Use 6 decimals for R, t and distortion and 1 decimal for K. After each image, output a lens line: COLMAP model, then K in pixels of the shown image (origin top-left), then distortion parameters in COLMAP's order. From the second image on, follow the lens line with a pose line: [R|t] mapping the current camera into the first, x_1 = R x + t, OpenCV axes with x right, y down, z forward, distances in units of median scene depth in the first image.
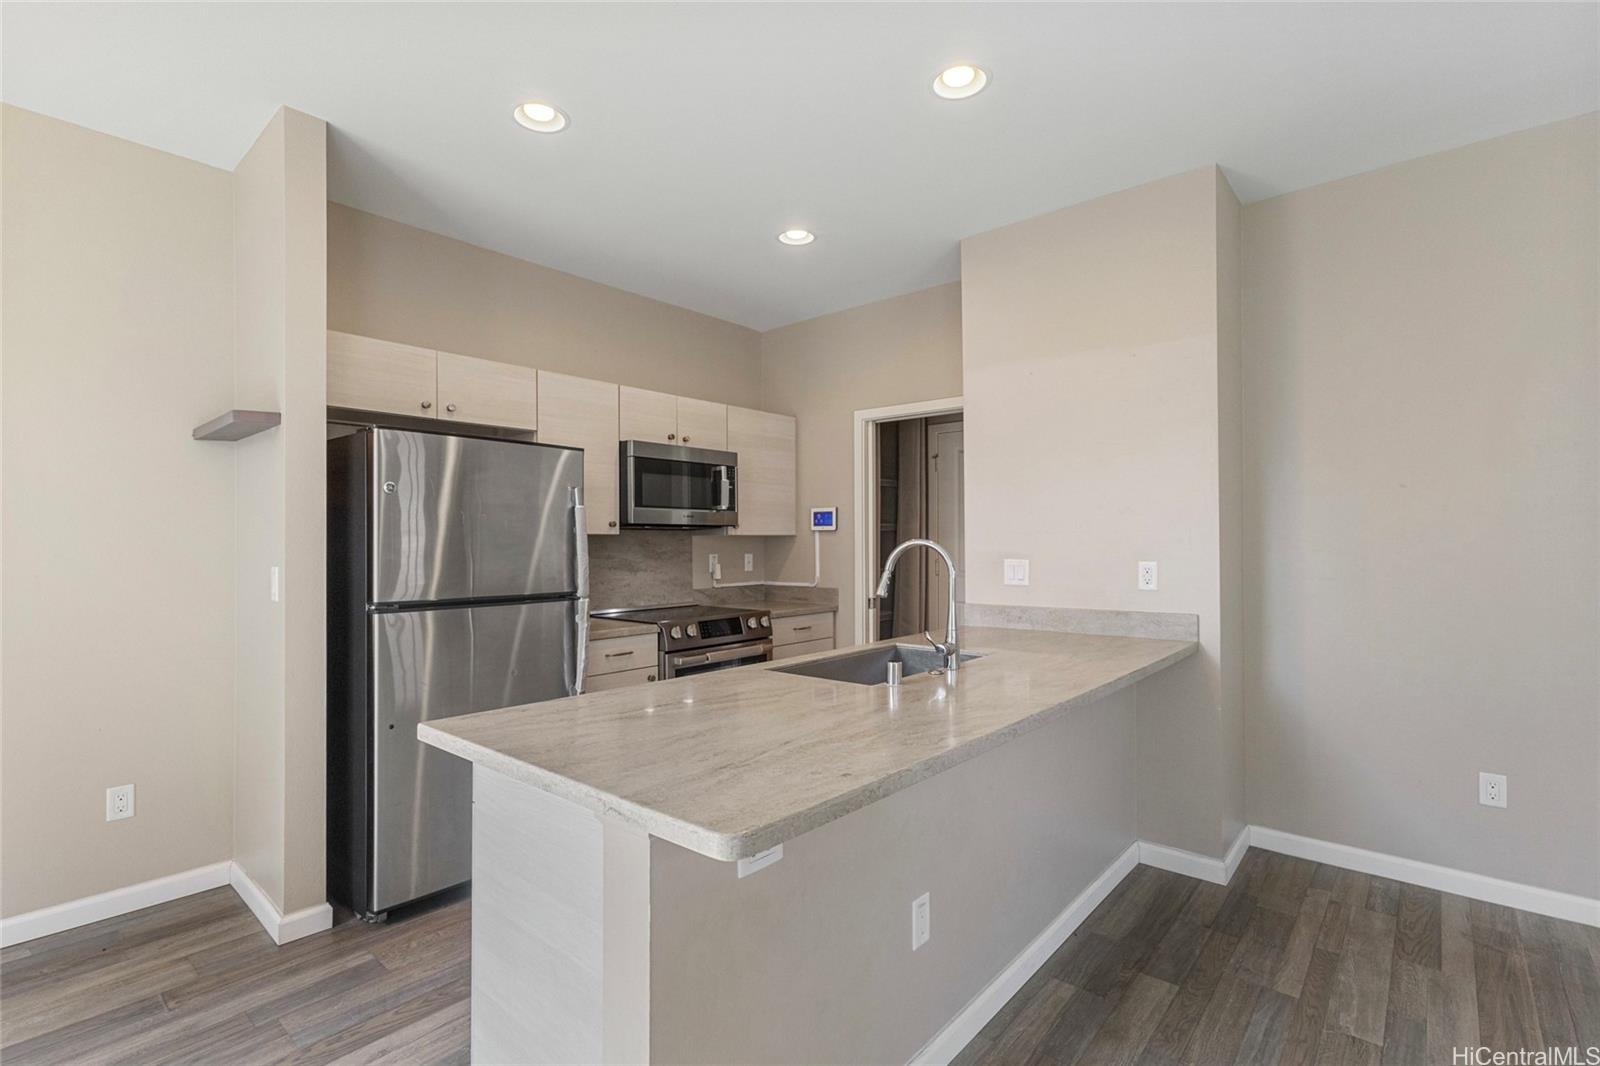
lens RADIAL K [[739.8, 0, 799.3], [0, 739.8, 537.3], [0, 0, 1]] dist [-0.000776, -0.000054]
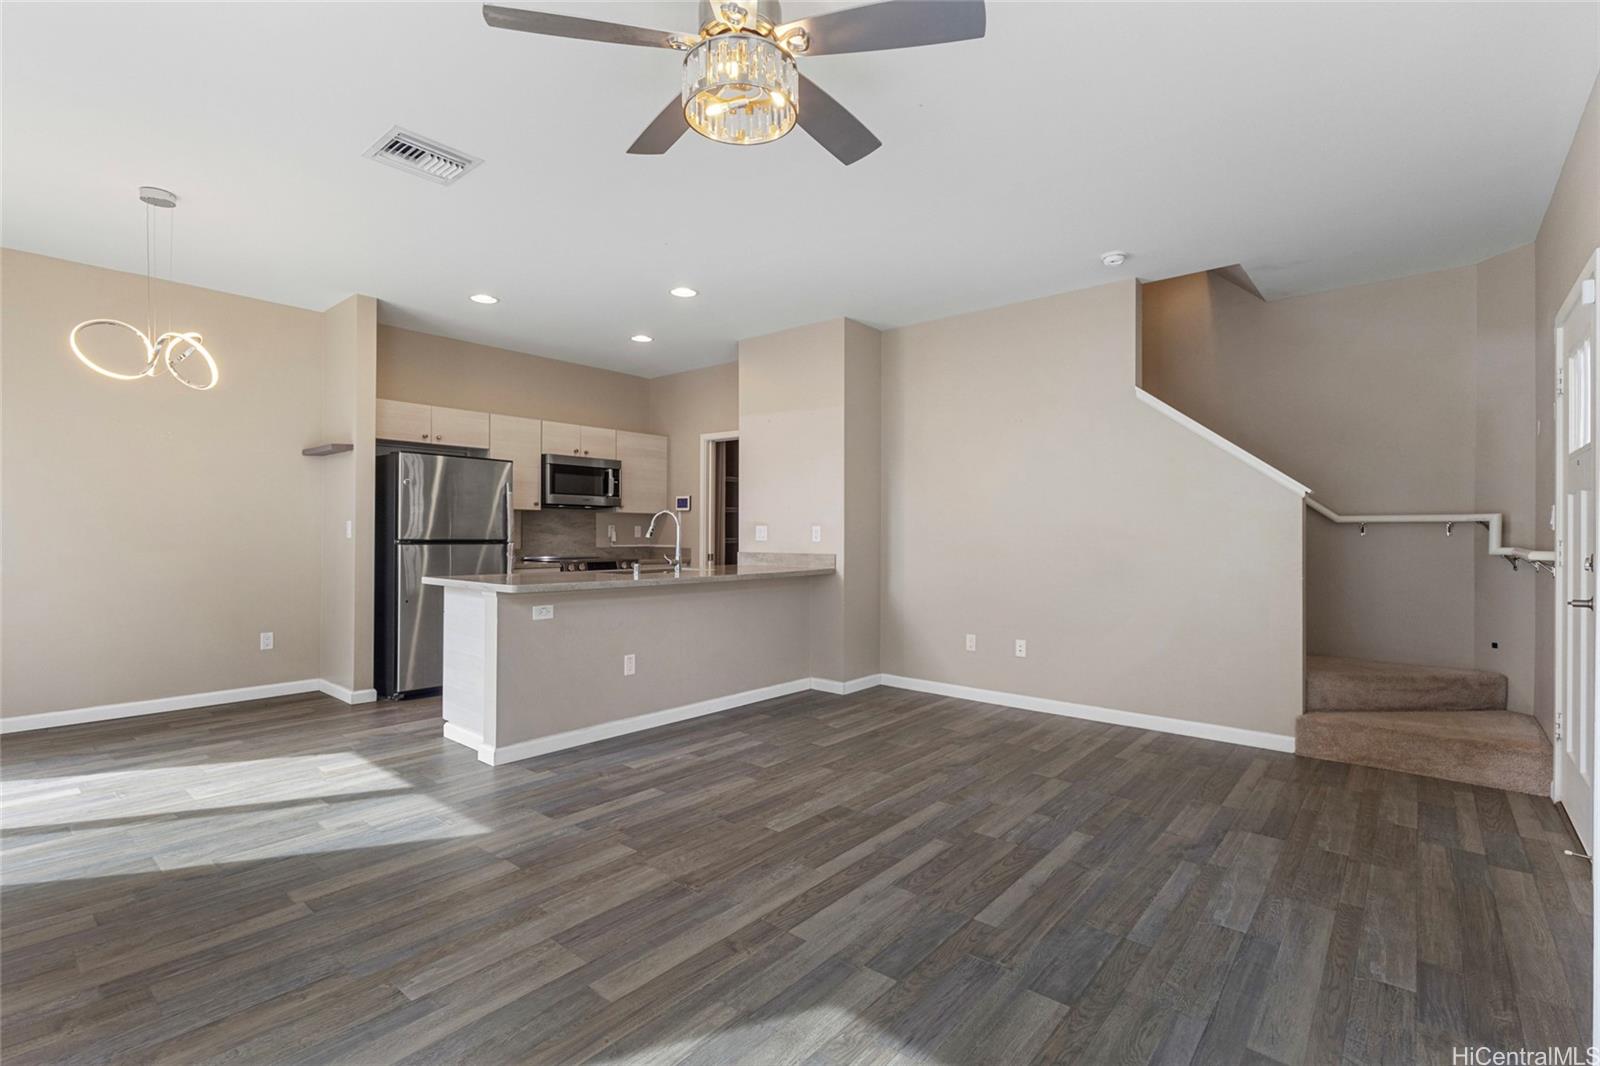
lens RADIAL K [[722.2, 0, 800.0], [0, 722.2, 533.0], [0, 0, 1]] dist [-0.000399, 0.000093]
pose [[0.999785, 0.011993, 0.016906, 0.350189], [-0.012128, 0.999895, 0.007875, 0.030856], [-0.016809, -0.008079, 0.999826, -0.712852]]
